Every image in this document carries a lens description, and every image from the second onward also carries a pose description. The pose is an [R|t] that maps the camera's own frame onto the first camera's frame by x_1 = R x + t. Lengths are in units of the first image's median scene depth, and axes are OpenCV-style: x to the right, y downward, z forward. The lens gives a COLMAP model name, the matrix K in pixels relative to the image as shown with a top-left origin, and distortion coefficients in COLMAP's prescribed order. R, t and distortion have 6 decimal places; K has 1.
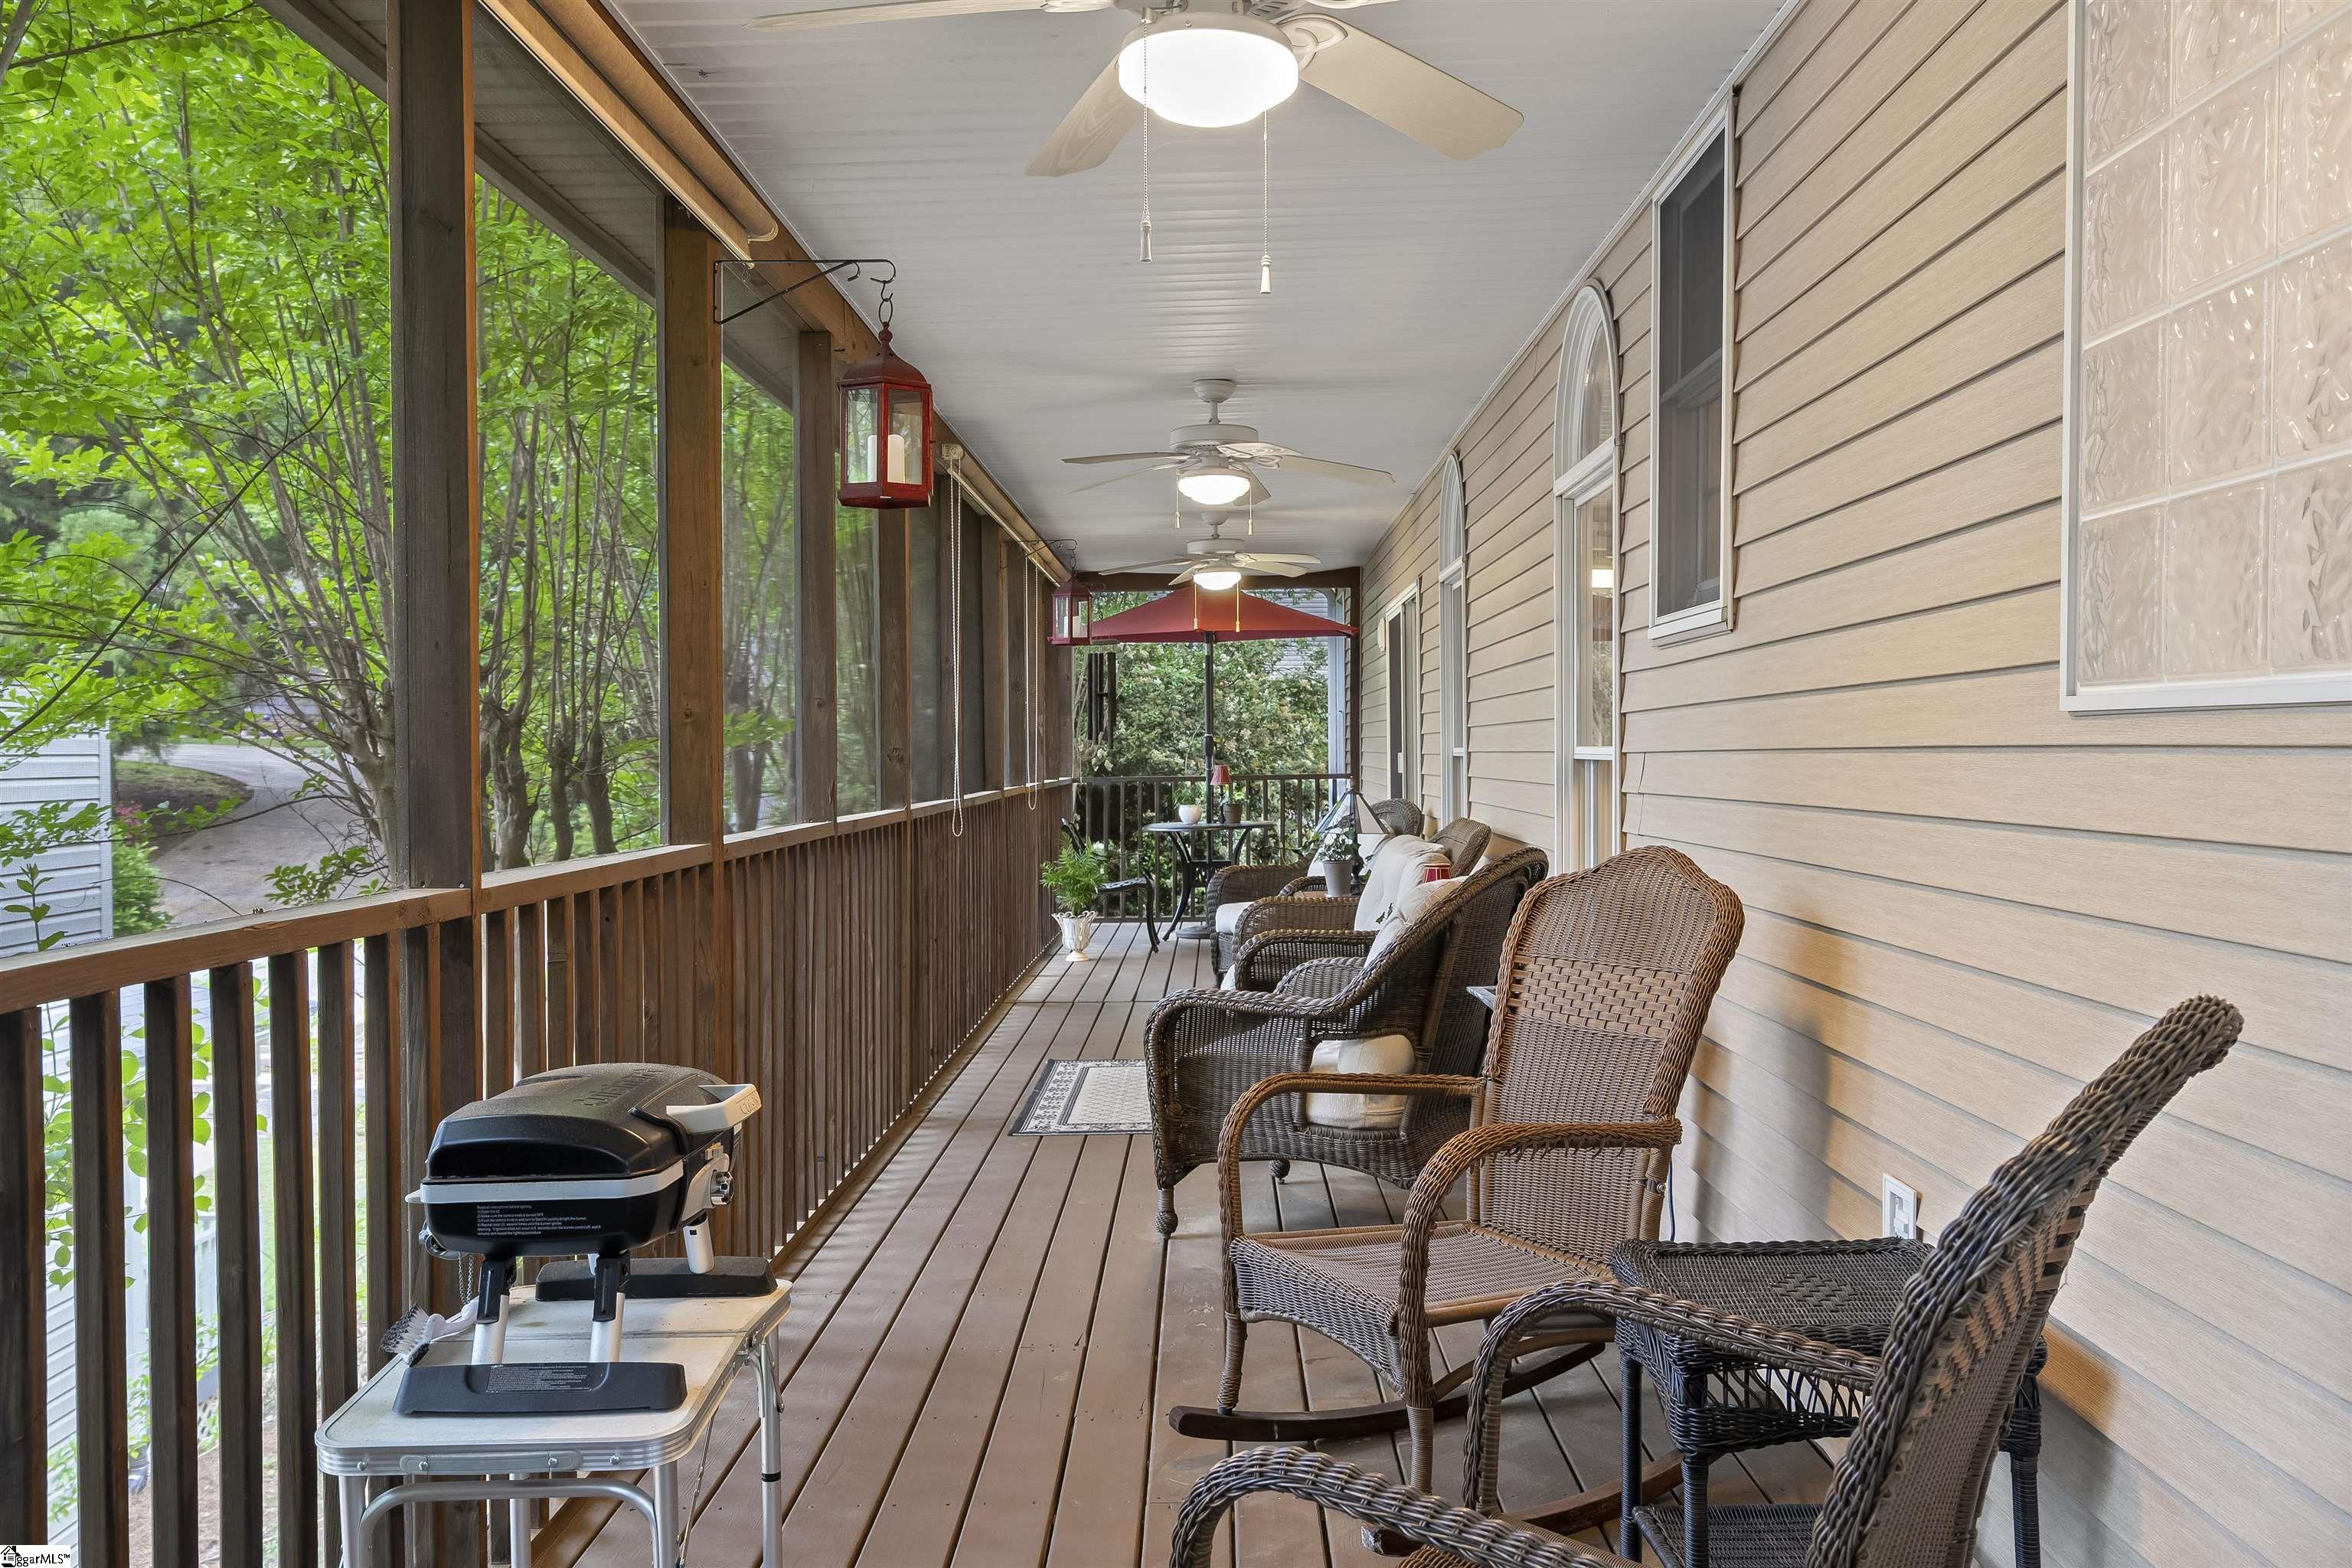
lens RADIAL K [[1882.8, 0, 1176.0], [0, 1882.8, 784.0], [0, 0, 1]] dist [0.002921, -0.005095]
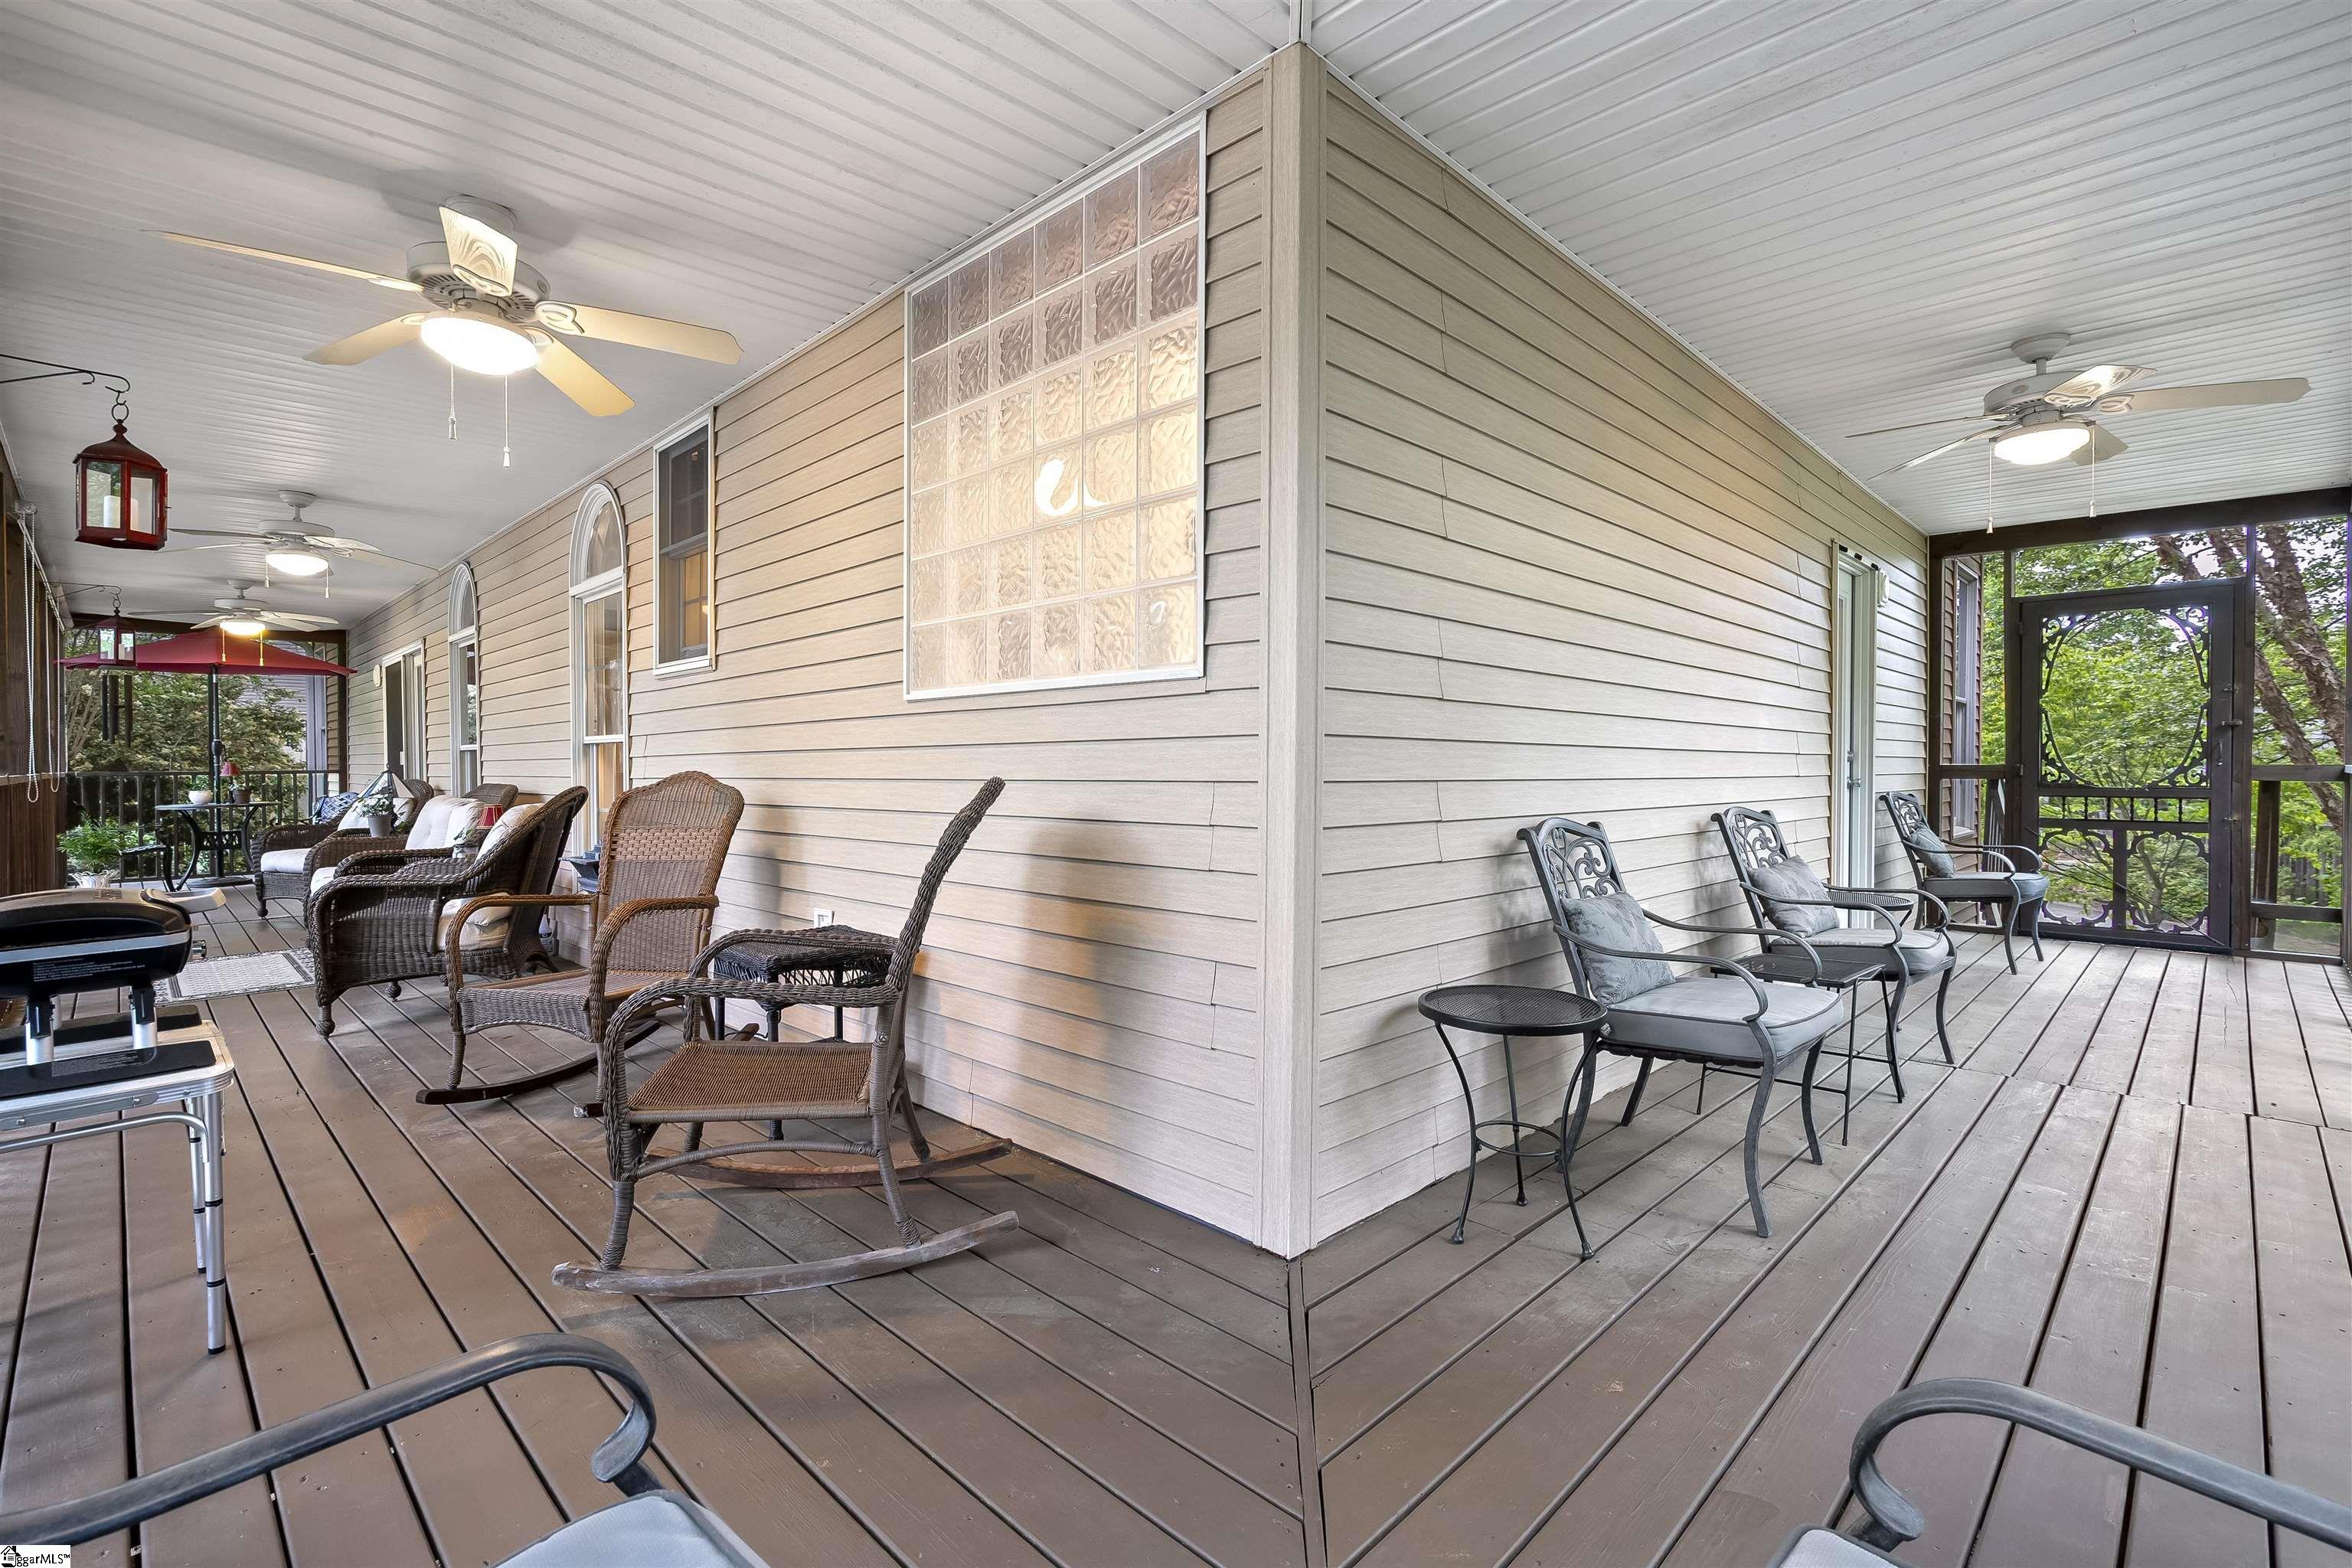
lens RADIAL K [[1059.3, 0, 1176.0], [0, 1059.3, 784.0], [0, 0, 1]] dist [-0.000707, 0.000253]
pose [[0.691875, -0.009312, 0.721957, -0.158234], [0.012525, 0.999921, 0.000895, 0.039423], [-0.721909, 0.008423, 0.691937, -0.132318]]
